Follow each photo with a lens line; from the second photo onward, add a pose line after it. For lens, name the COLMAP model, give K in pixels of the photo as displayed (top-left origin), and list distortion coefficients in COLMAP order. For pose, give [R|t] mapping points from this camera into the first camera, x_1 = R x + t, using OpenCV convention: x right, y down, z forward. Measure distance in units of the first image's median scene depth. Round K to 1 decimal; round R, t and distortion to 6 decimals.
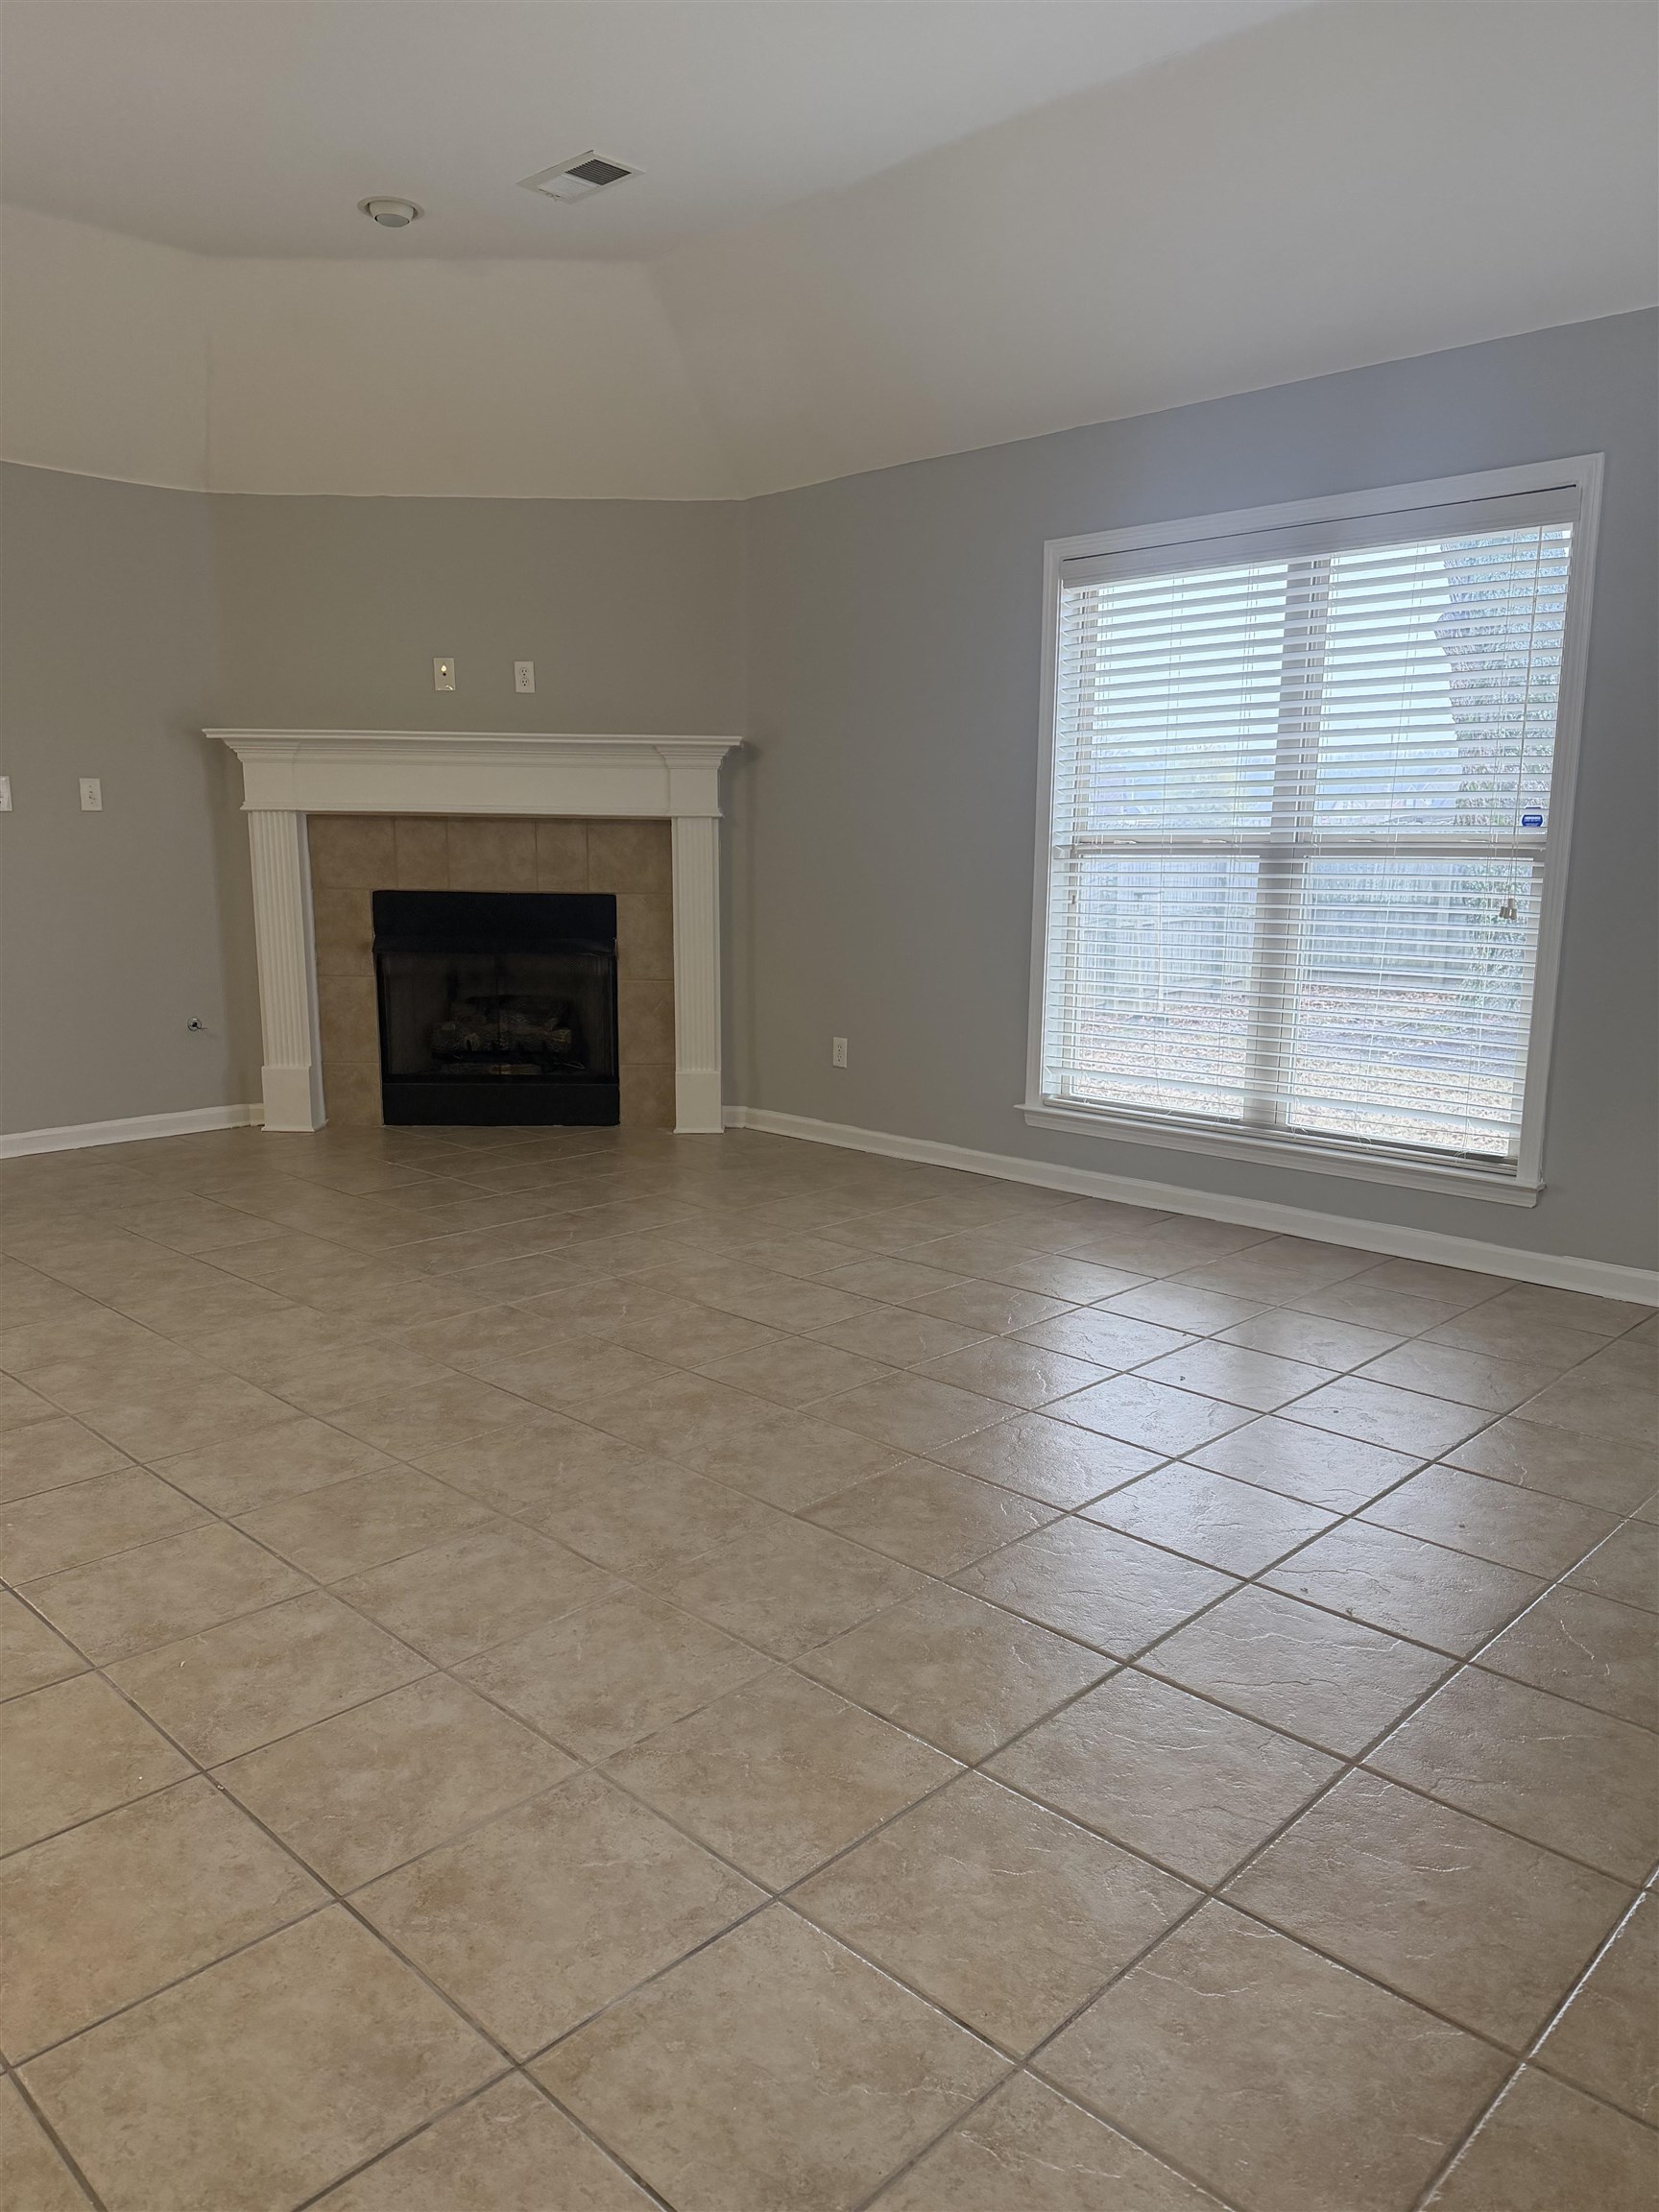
lens RADIAL K [[1566.5, 0, 819.6], [0, 1566.5, 1120.5], [0, 0, 1]] dist [0.050998, -0.045179]
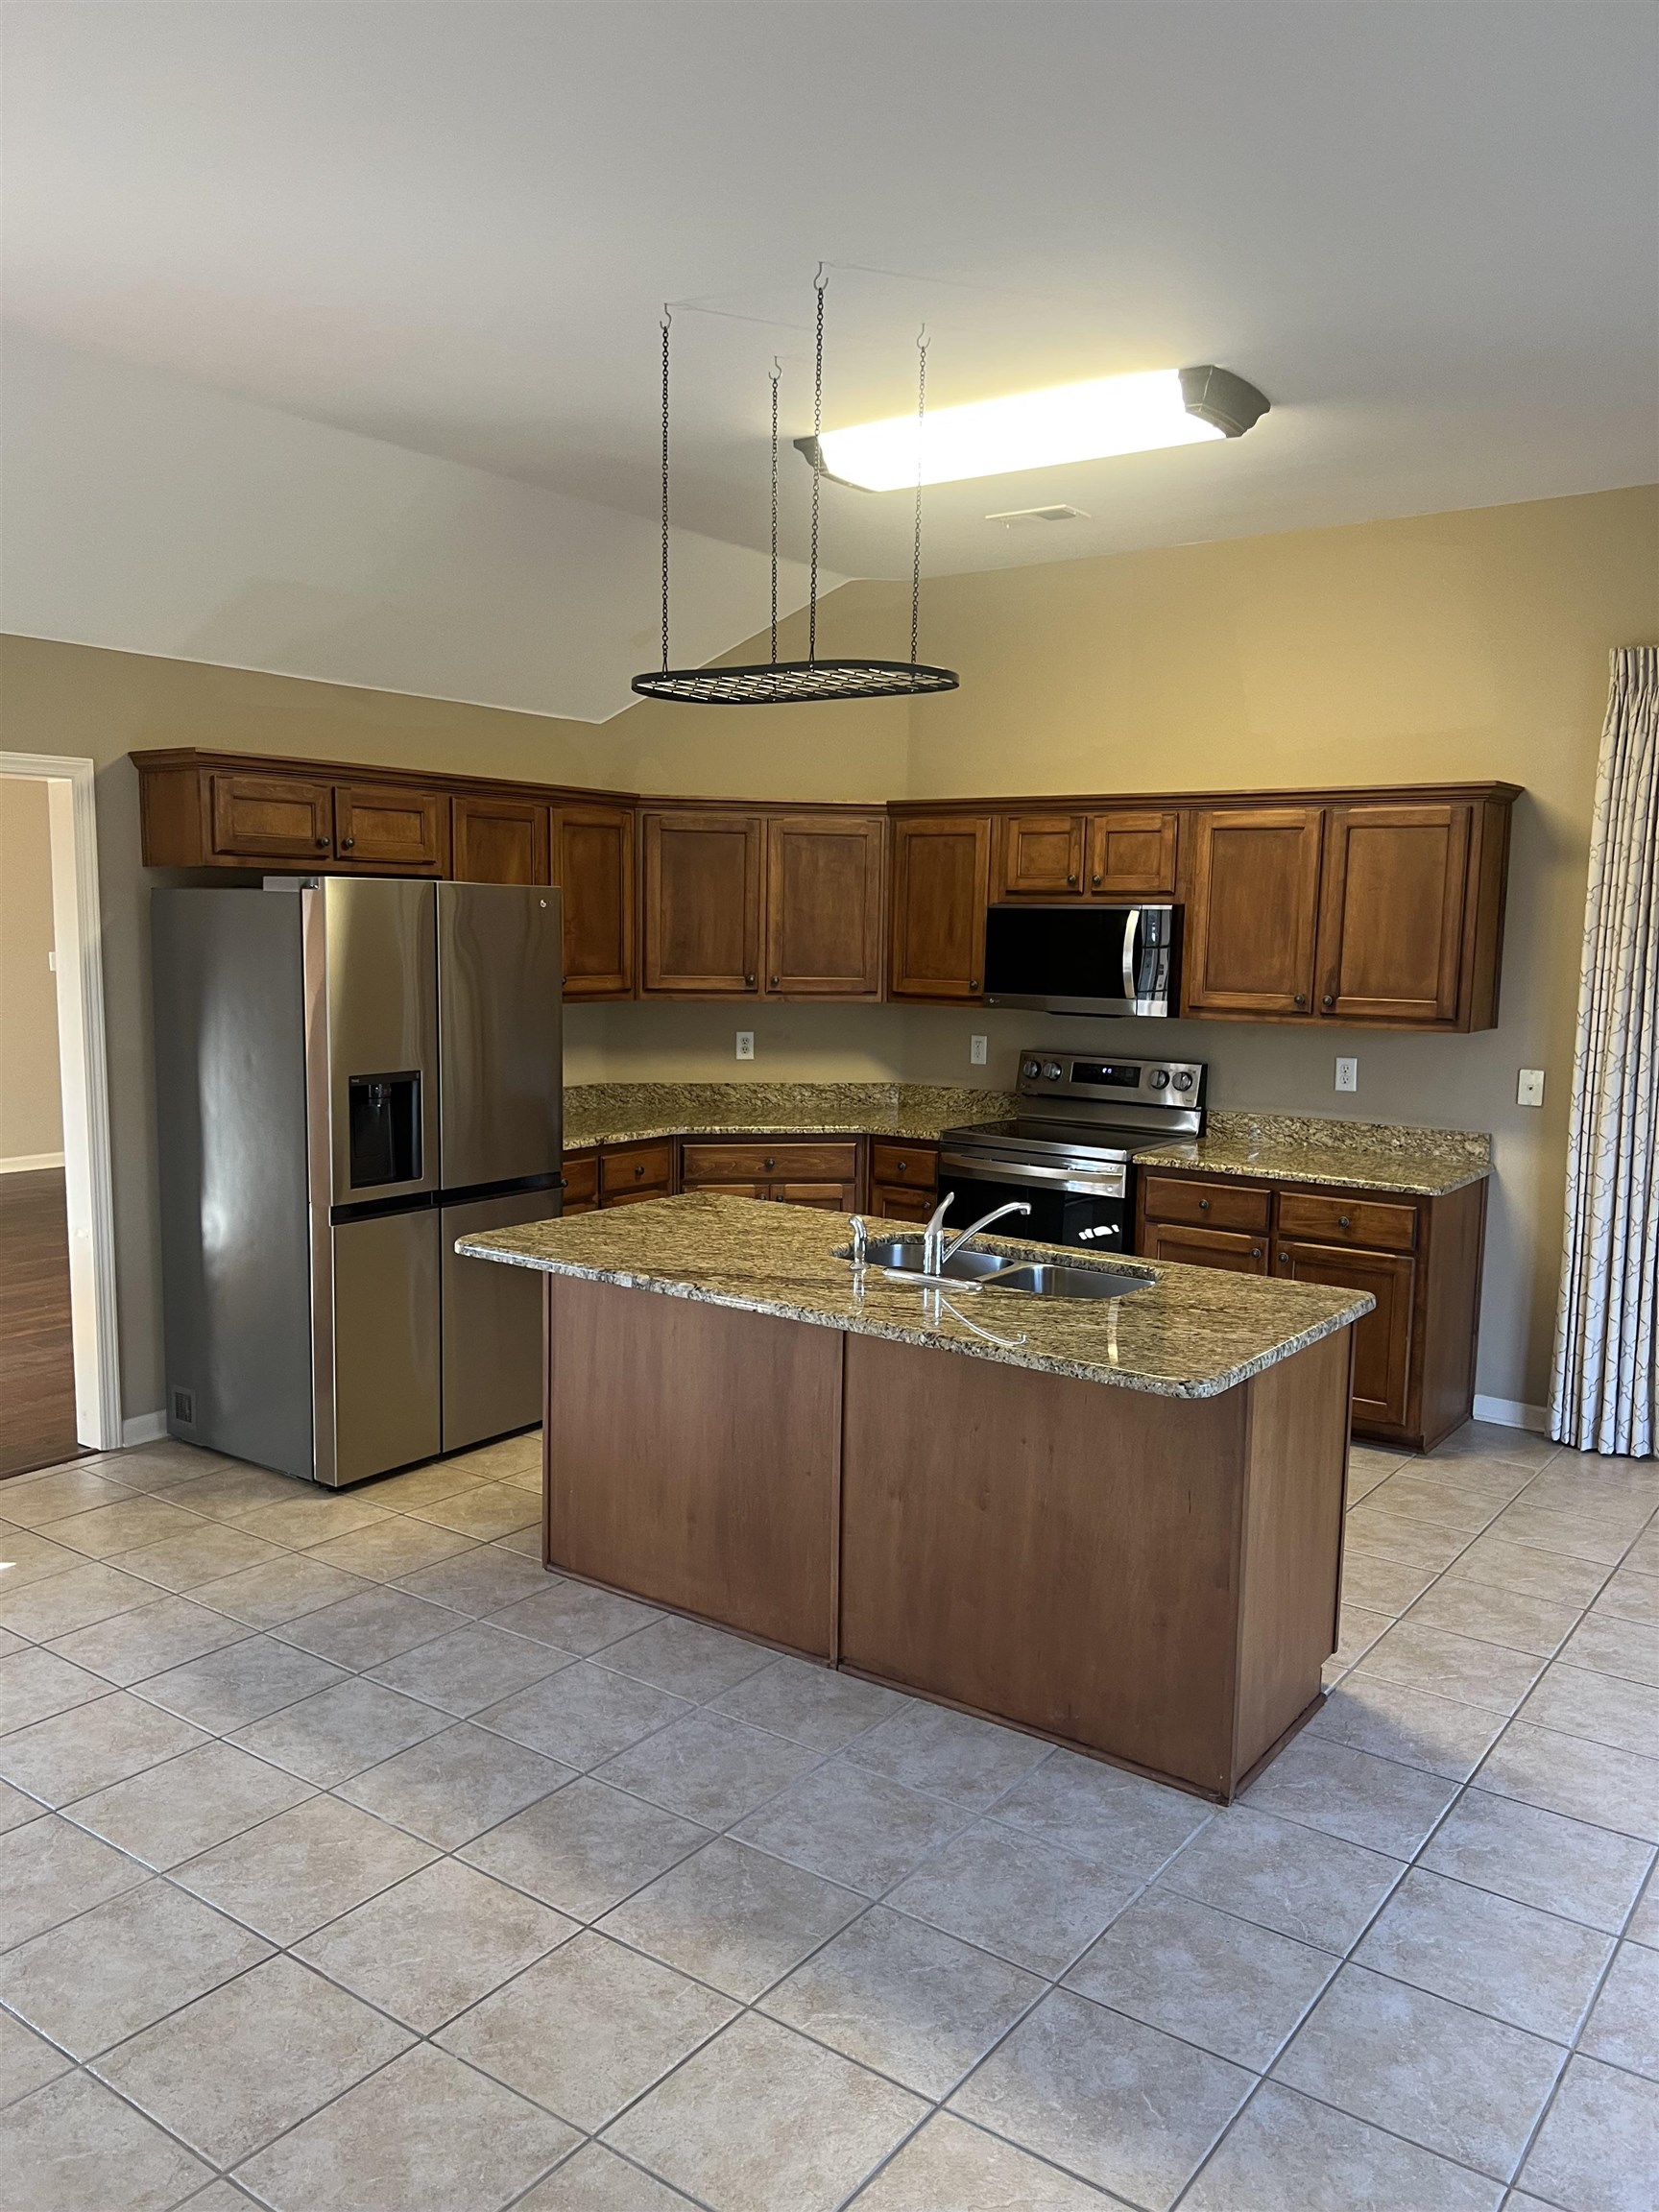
lens RADIAL K [[1667.6, 0, 818.8], [0, 1667.6, 1104.0], [0, 0, 1]] dist [0.052615, -0.051495]
pose [[-0.989557, 0.021973, -0.142458, -0.586945], [-0.022914, 0.951765, 0.305970, -0.472424], [0.142310, 0.306039, -0.941322, 1.577849]]
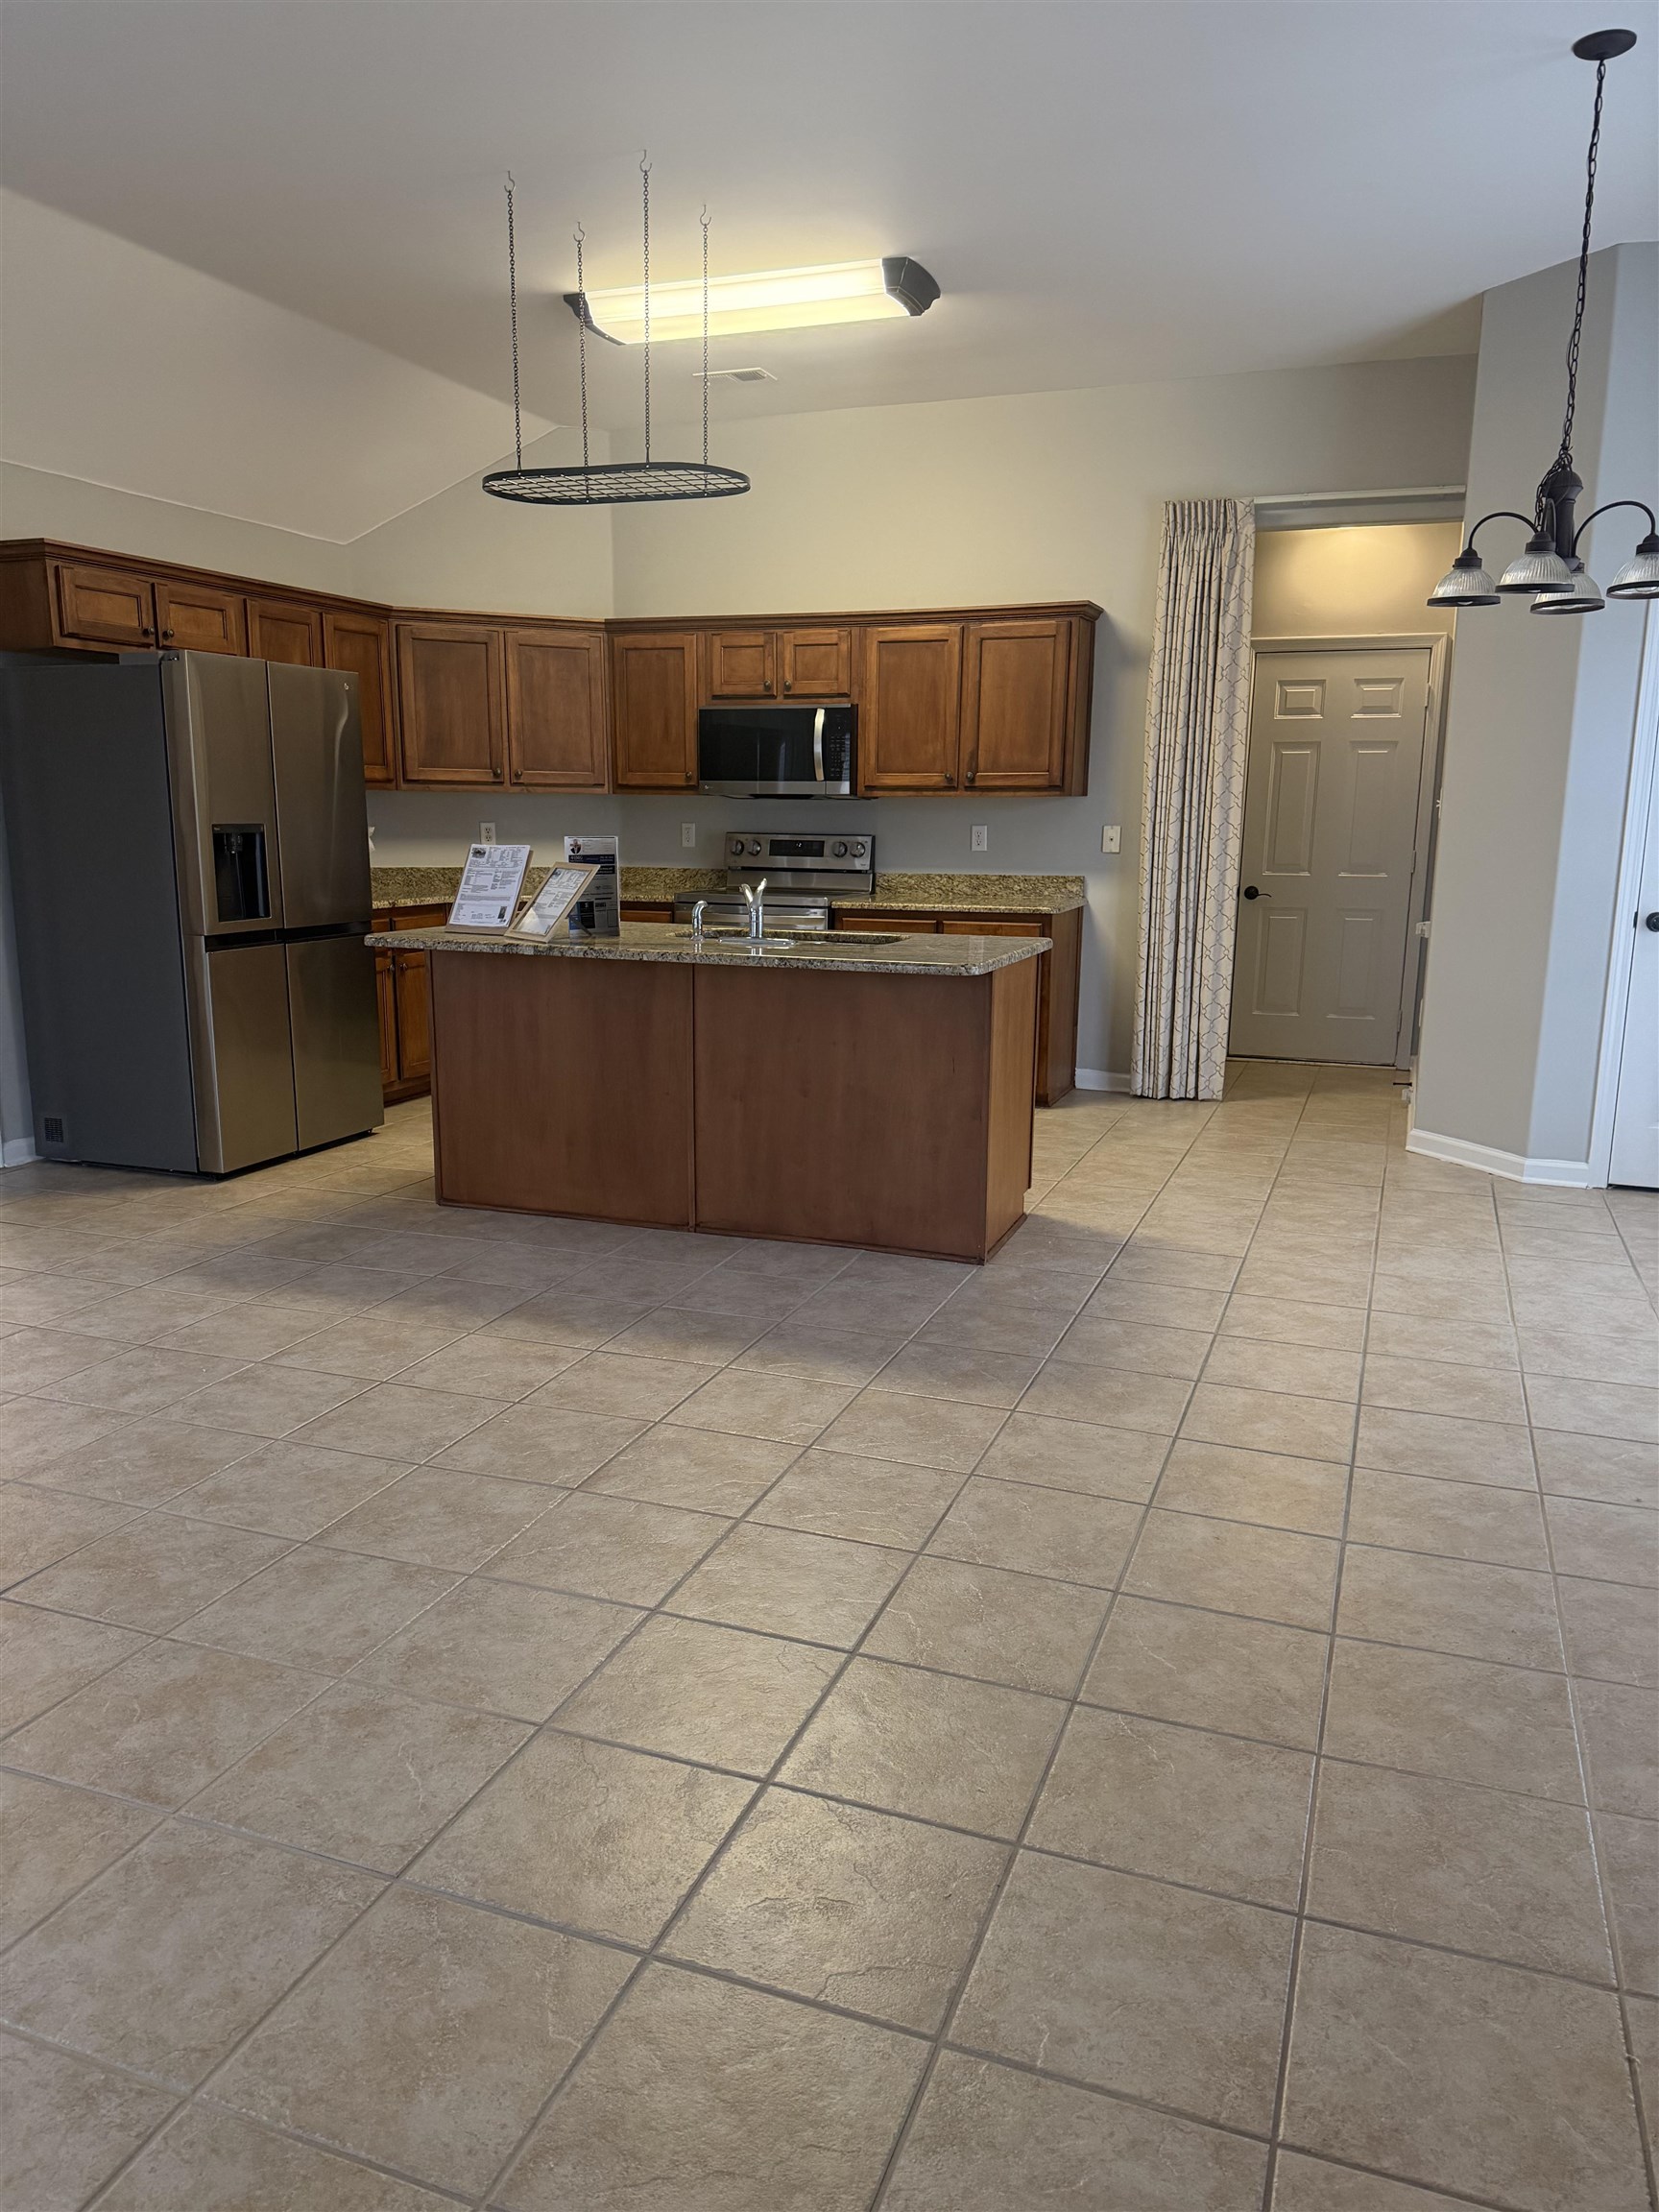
lens RADIAL K [[1566.5, 0, 821.6], [0, 1566.5, 1109.3], [0, 0, 1]] dist [0.050998, -0.045179]
pose [[-0.913691, 0.093630, -0.395477, -0.272843], [-0.065236, 0.926692, 0.370116, -0.409788], [0.401139, 0.363971, -0.840602, 1.880727]]
